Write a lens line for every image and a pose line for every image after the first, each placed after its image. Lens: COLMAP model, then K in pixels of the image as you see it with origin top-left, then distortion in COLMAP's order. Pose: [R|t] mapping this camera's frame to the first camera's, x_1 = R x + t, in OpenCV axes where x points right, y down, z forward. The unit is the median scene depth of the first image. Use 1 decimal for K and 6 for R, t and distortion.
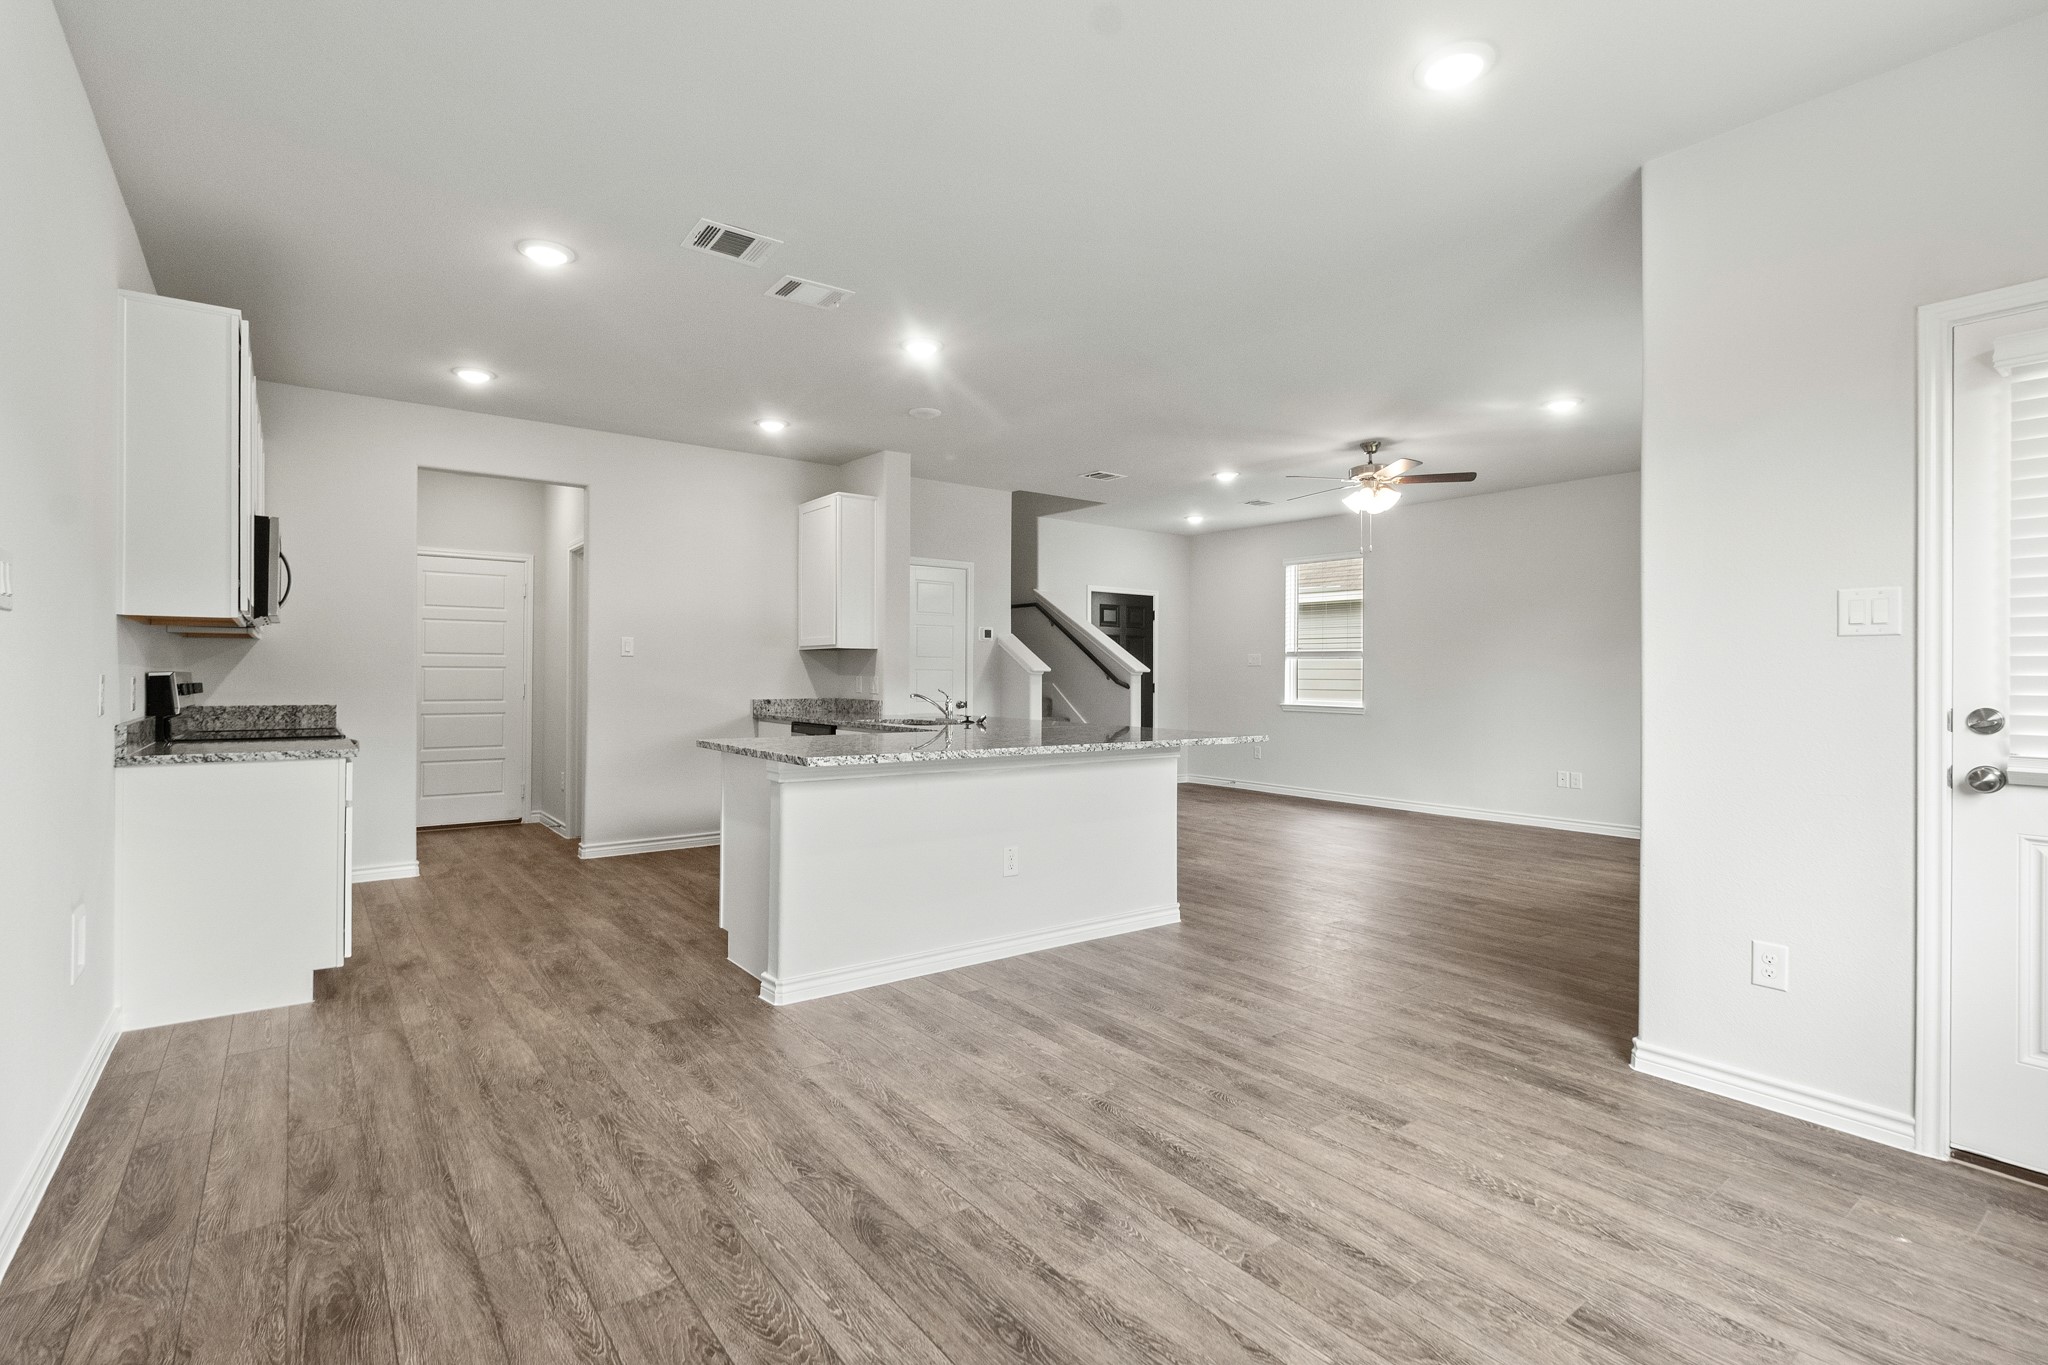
lens RADIAL K [[960.4, 0, 1008.3], [0, 960.4, 657.0], [0, 0, 1]] dist [0.004691, 0.001251]
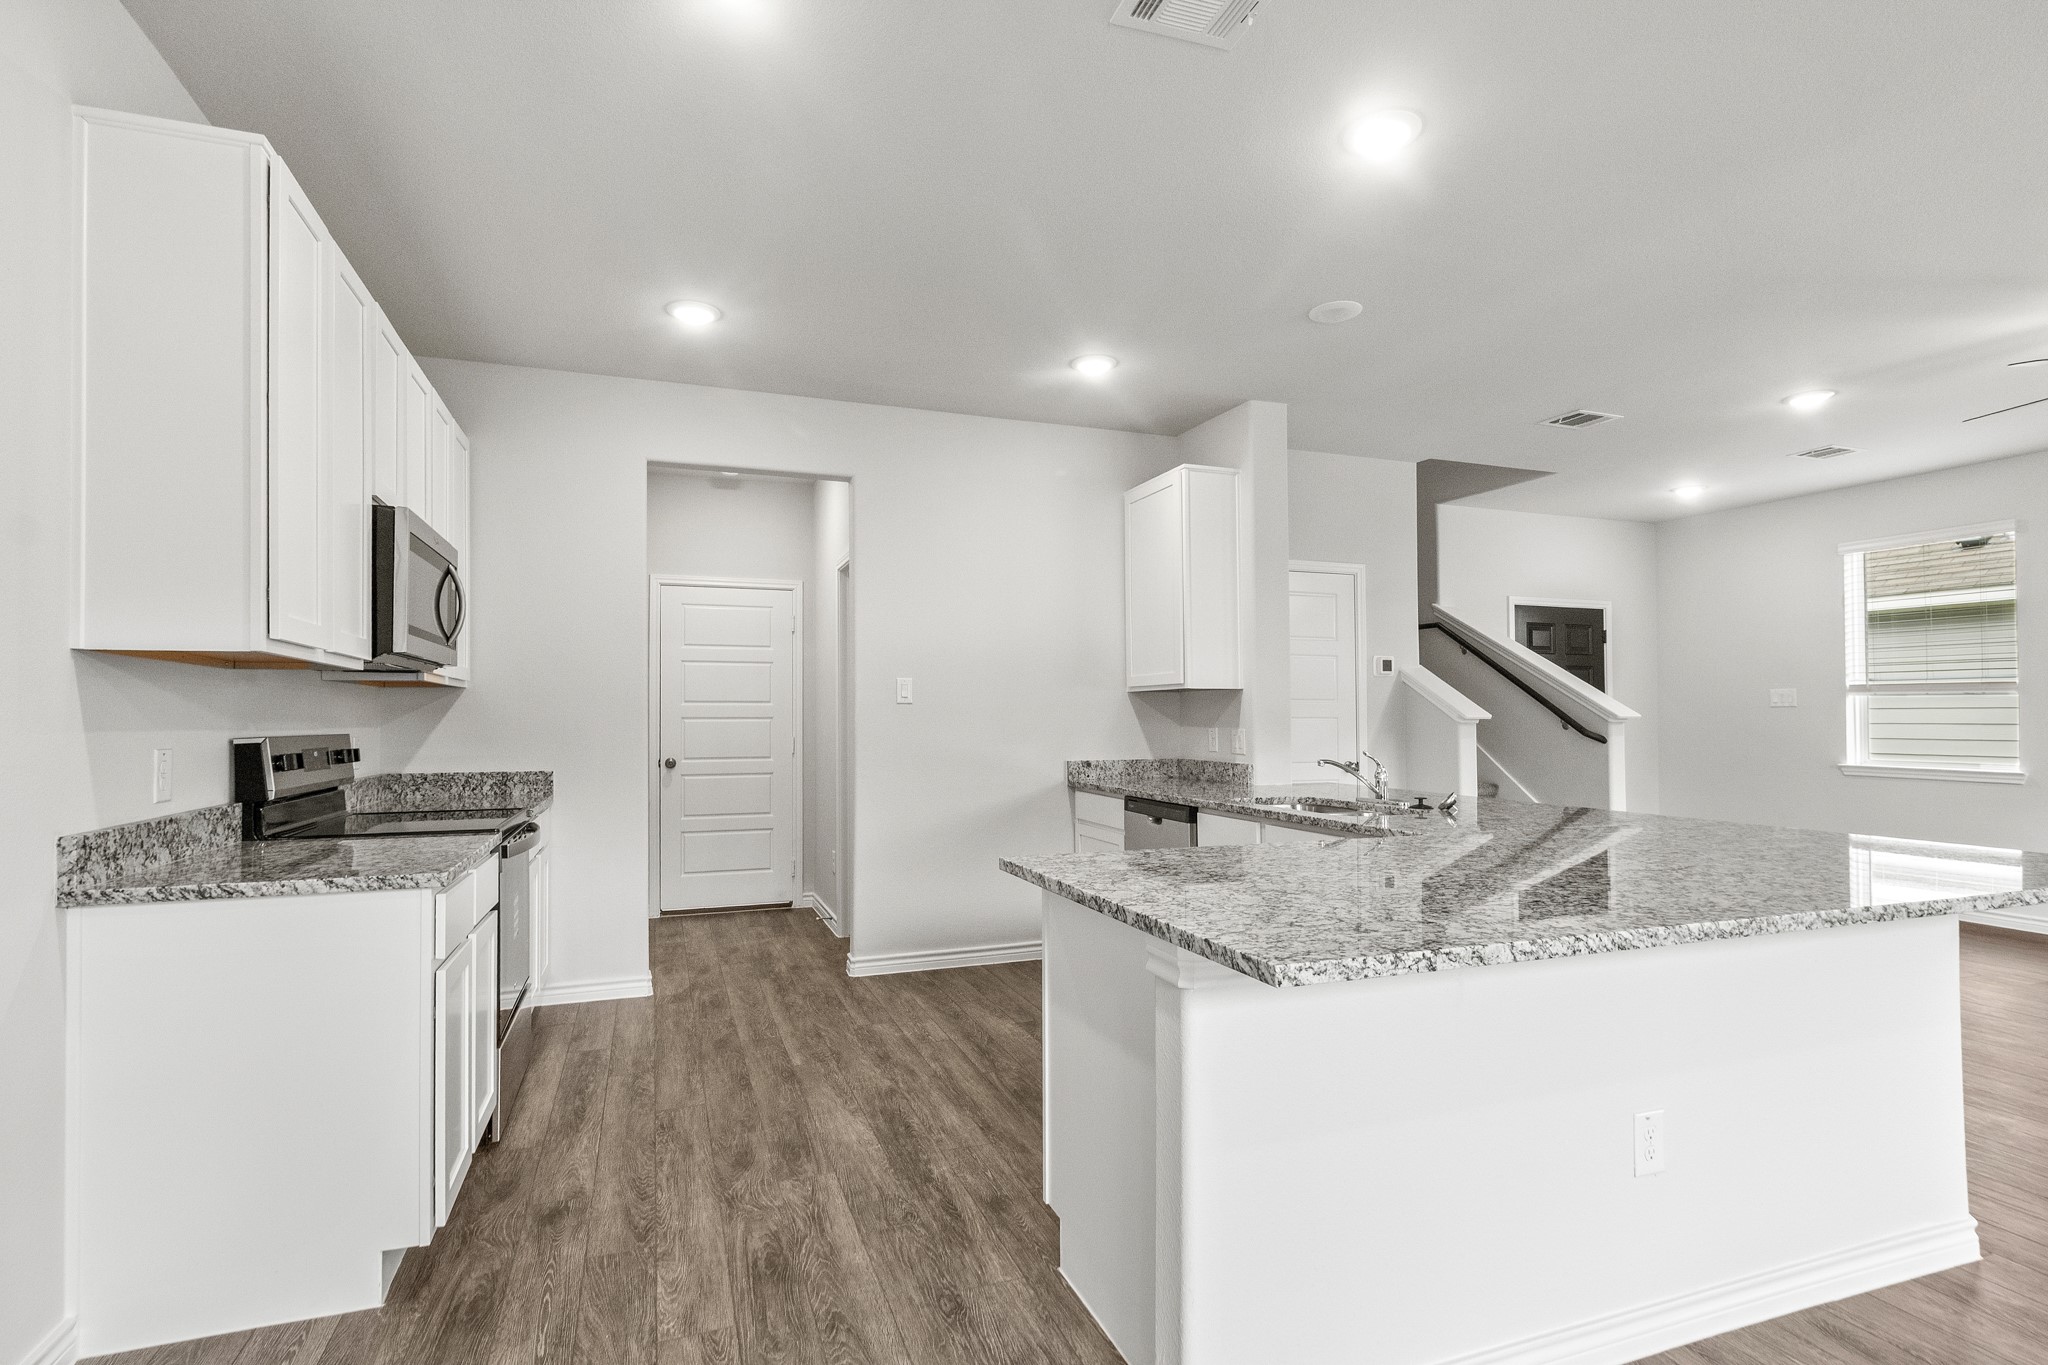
lens RADIAL K [[960.4, 0, 1019.6], [0, 960.4, 685.6], [0, 0, 1]] dist [0.004691, 0.001251]
pose [[0.960660, -0.015421, -0.277298, -0.103728], [0.011865, 0.999825, -0.014497, -0.002958], [0.277473, 0.010637, 0.960675, 0.307899]]
